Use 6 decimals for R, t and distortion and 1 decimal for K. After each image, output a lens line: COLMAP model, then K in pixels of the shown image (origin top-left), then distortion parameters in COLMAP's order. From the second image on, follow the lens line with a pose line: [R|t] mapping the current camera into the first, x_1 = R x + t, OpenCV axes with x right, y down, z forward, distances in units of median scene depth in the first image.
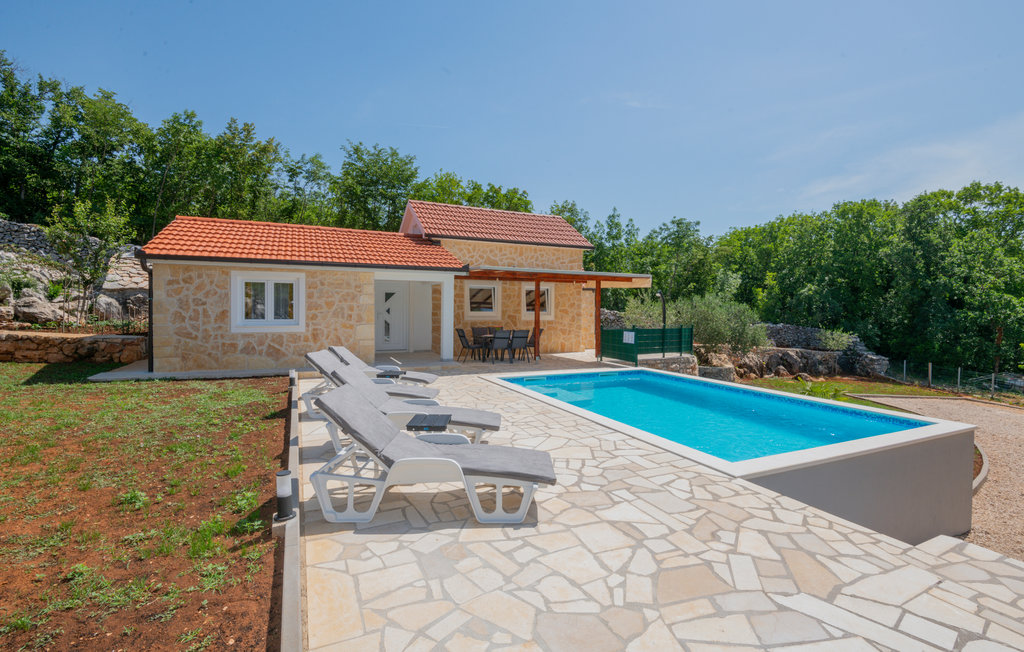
lens RADIAL K [[468.6, 0, 515.6], [0, 468.6, 307.3], [0, 0, 1]] dist [-0.000758, -0.000146]
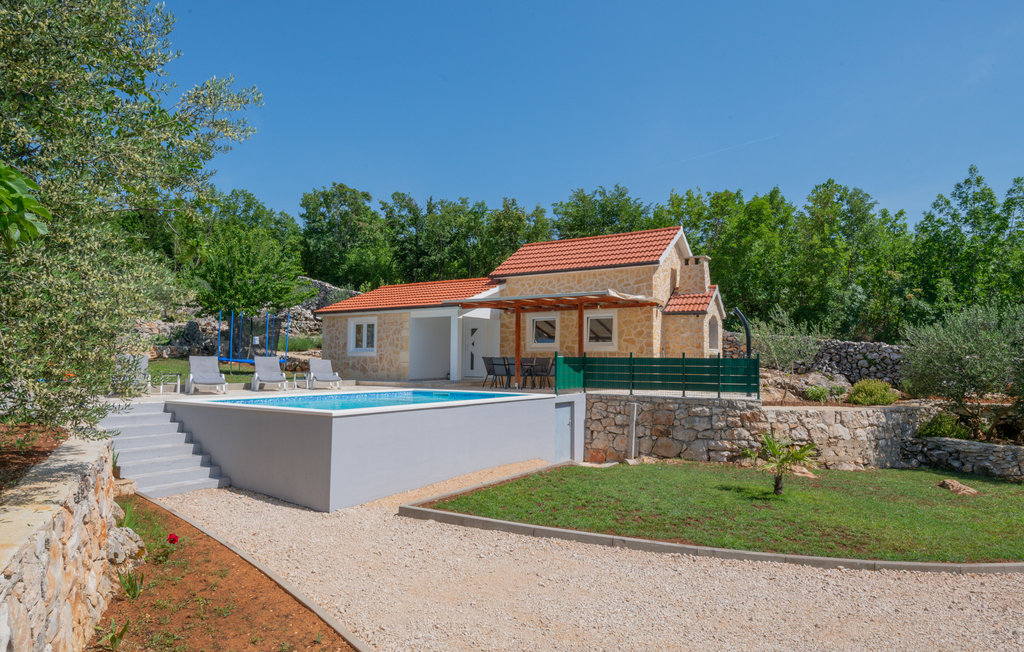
lens RADIAL K [[624.9, 0, 512.0], [0, 624.9, 326.0], [0, 0, 1]] dist [0.004393, 0.000191]
pose [[0.516828, -0.054624, -0.854345, 1.412371], [-0.003638, 0.997813, -0.065998, 0.083274], [0.856081, 0.037218, 0.515499, 0.332495]]
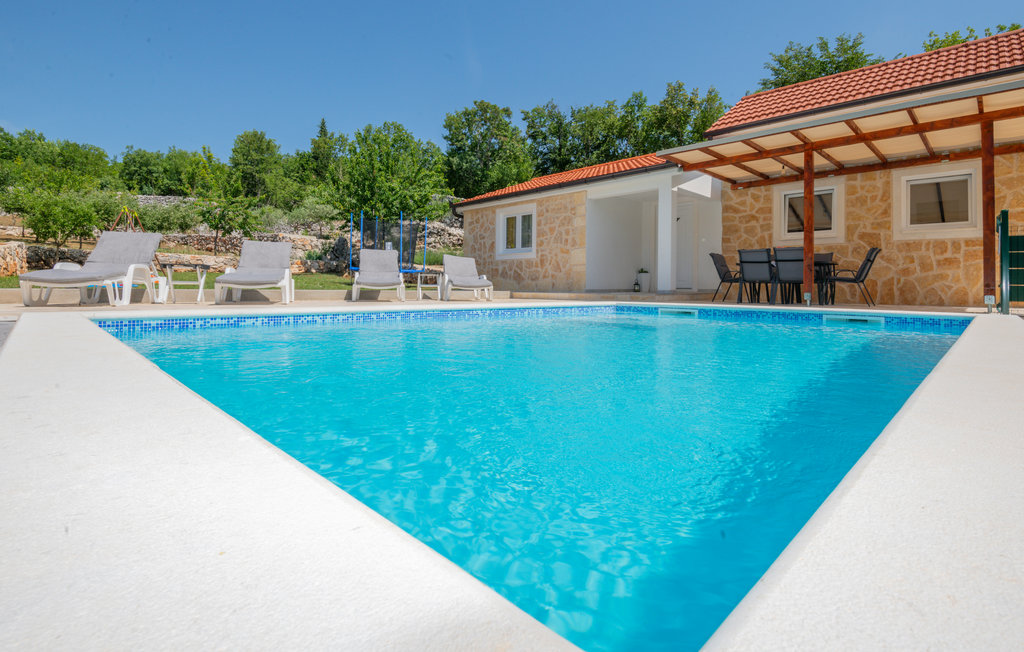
lens RADIAL K [[488.2, 0, 508.4], [0, 488.2, 278.6], [0, 0, 1]] dist [0.000163, -0.000116]
pose [[0.326245, -0.022964, -0.945006, 0.552390], [-0.008517, 0.999593, -0.027231, 0.124972], [0.945247, 0.016933, 0.325917, 0.560928]]
